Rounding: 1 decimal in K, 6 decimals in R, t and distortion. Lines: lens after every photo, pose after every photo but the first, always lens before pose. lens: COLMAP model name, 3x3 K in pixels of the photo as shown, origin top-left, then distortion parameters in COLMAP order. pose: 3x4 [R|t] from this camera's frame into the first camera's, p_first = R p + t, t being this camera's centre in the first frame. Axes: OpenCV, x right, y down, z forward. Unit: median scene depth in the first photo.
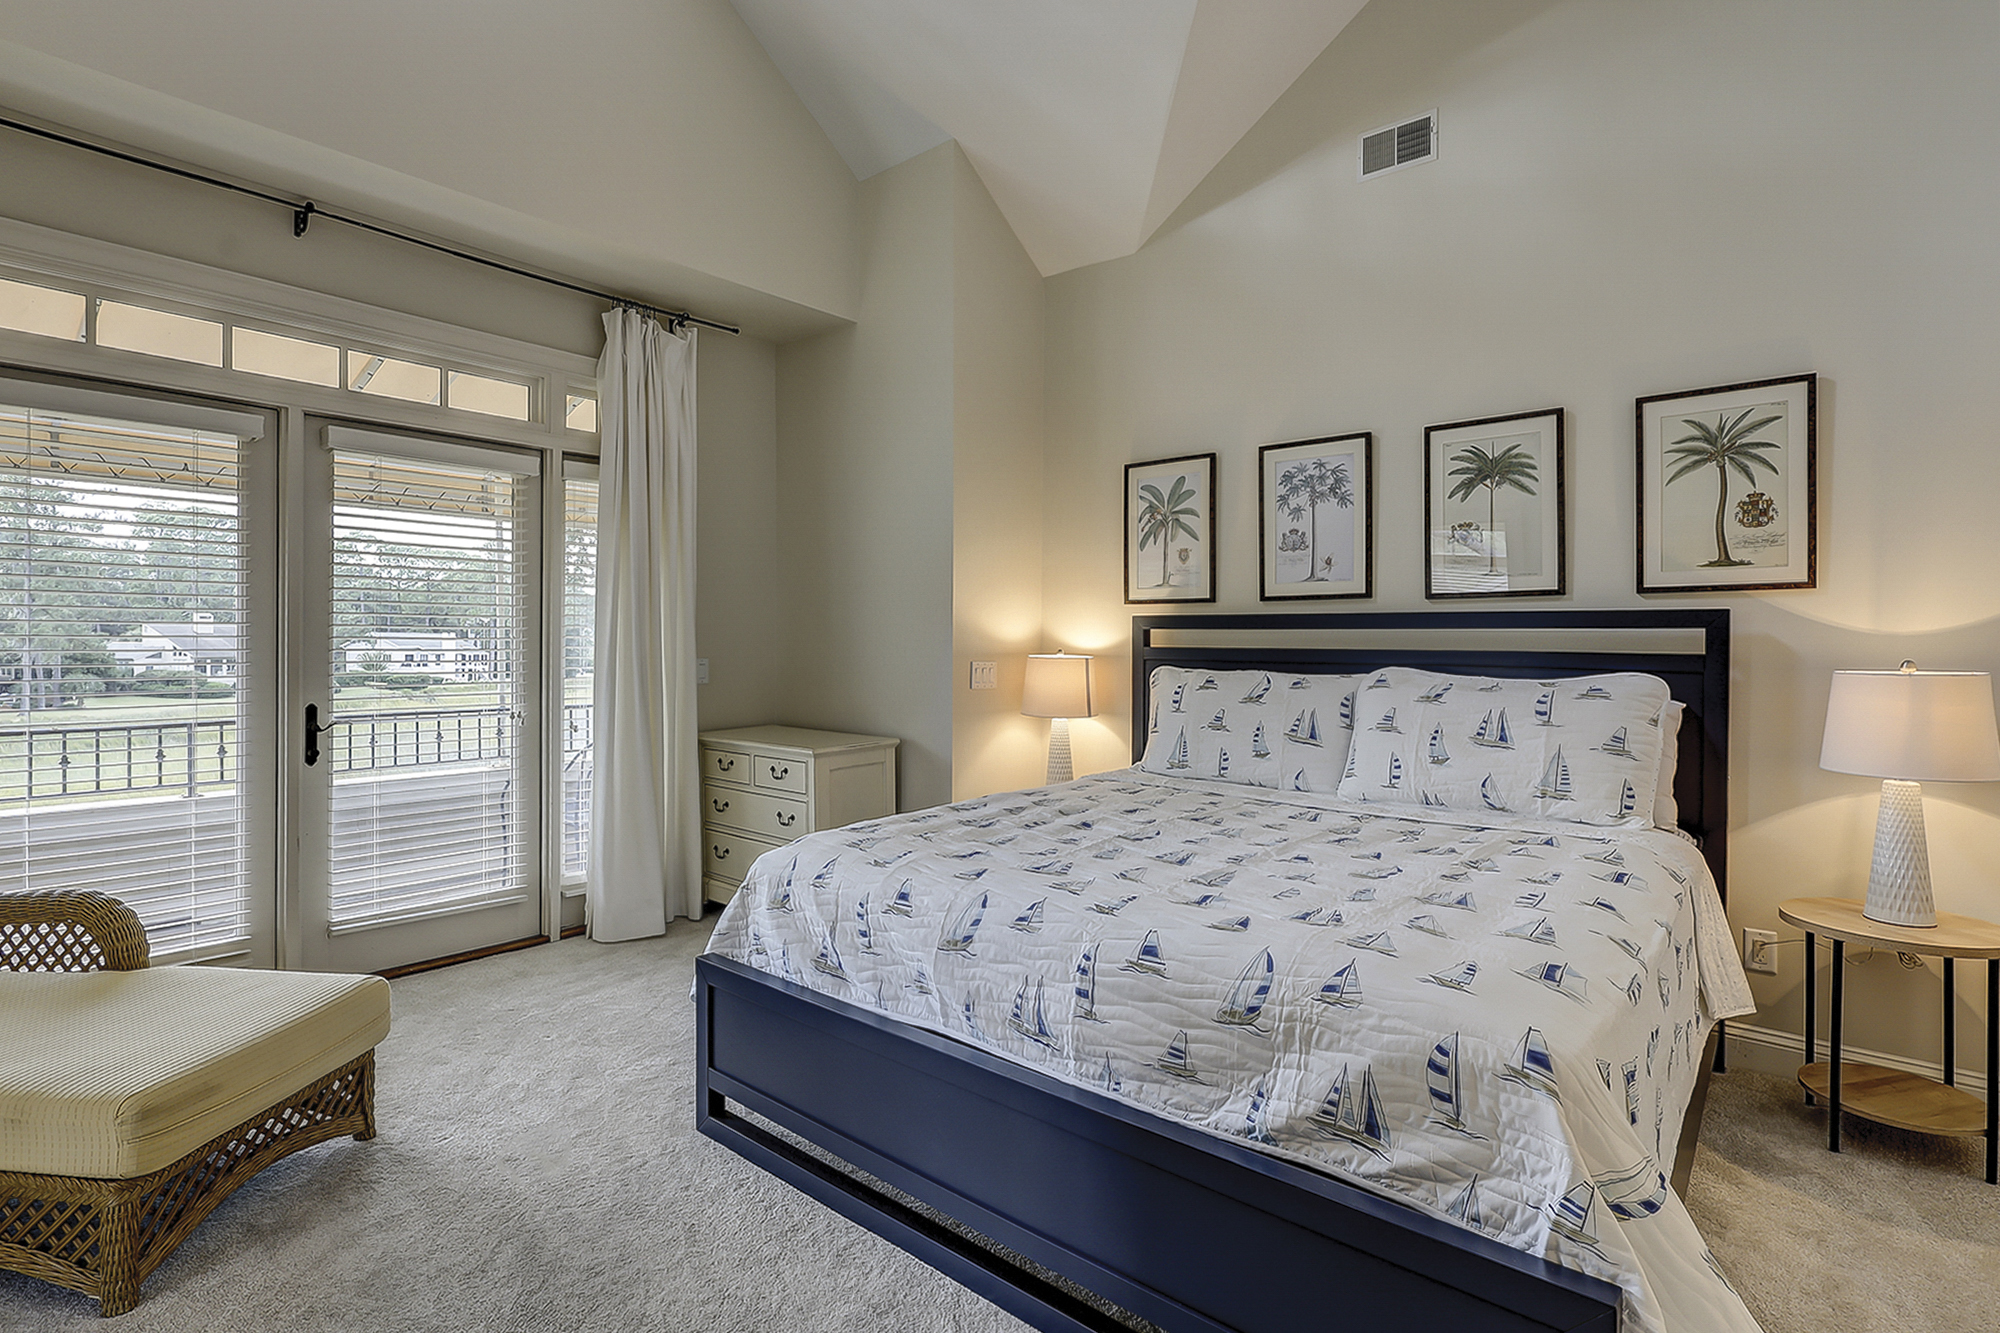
lens RADIAL K [[973.9, 0, 998.4], [0, 973.9, 644.8], [0, 0, 1]] dist [-0.004050, 0.001954]
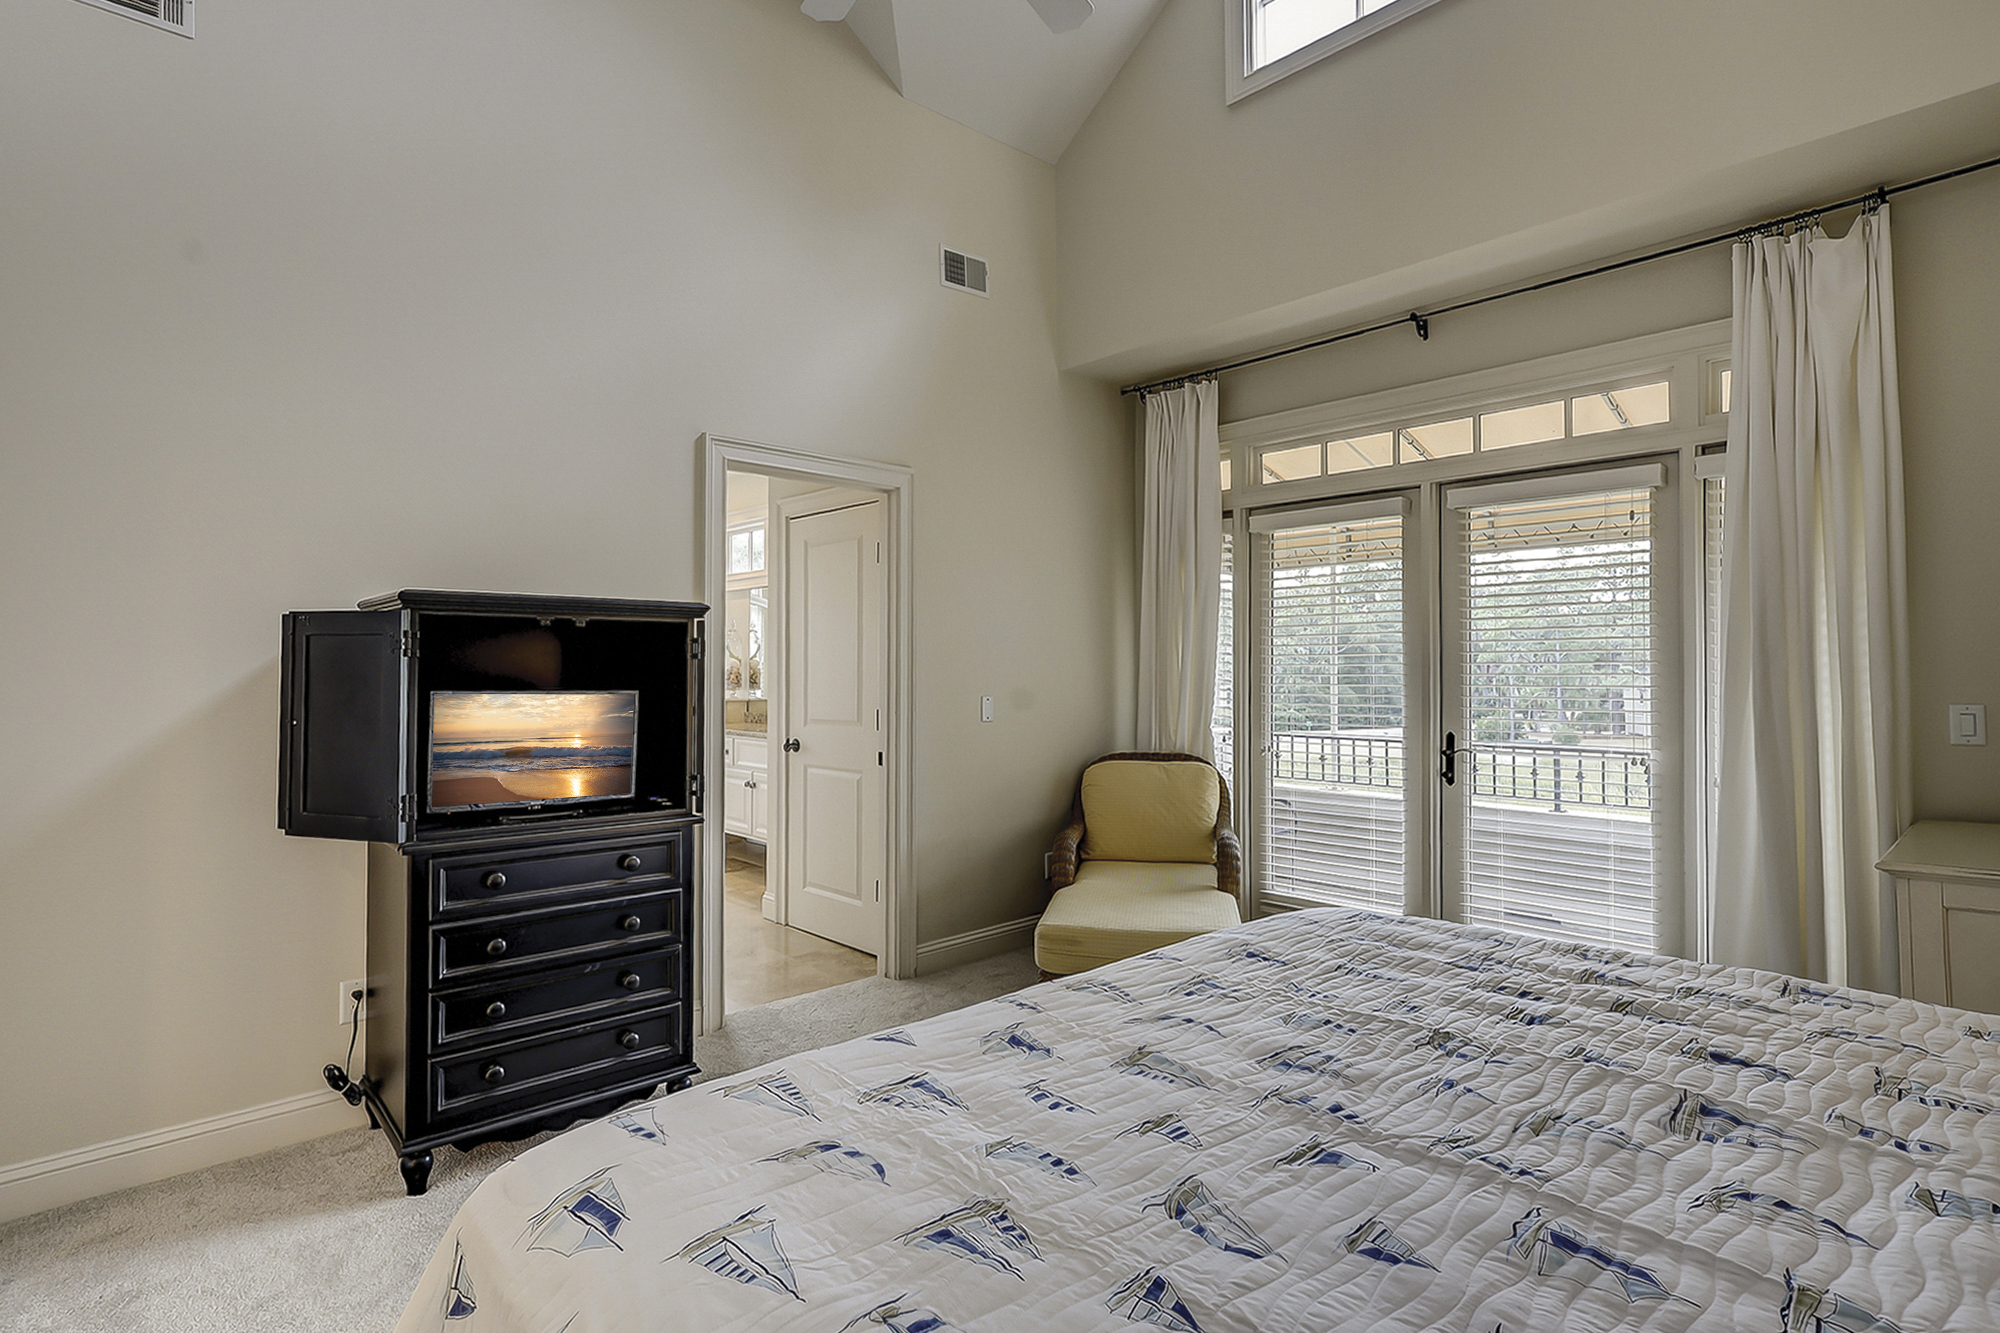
lens RADIAL K [[973.9, 0, 990.4], [0, 973.9, 669.9], [0, 0, 1]] dist [-0.004050, 0.001954]
pose [[-0.114751, -0.009390, -0.993350, 0.459517], [-0.005698, 0.999945, -0.008795, 0.000541], [0.993378, 0.004651, -0.114798, 0.525917]]
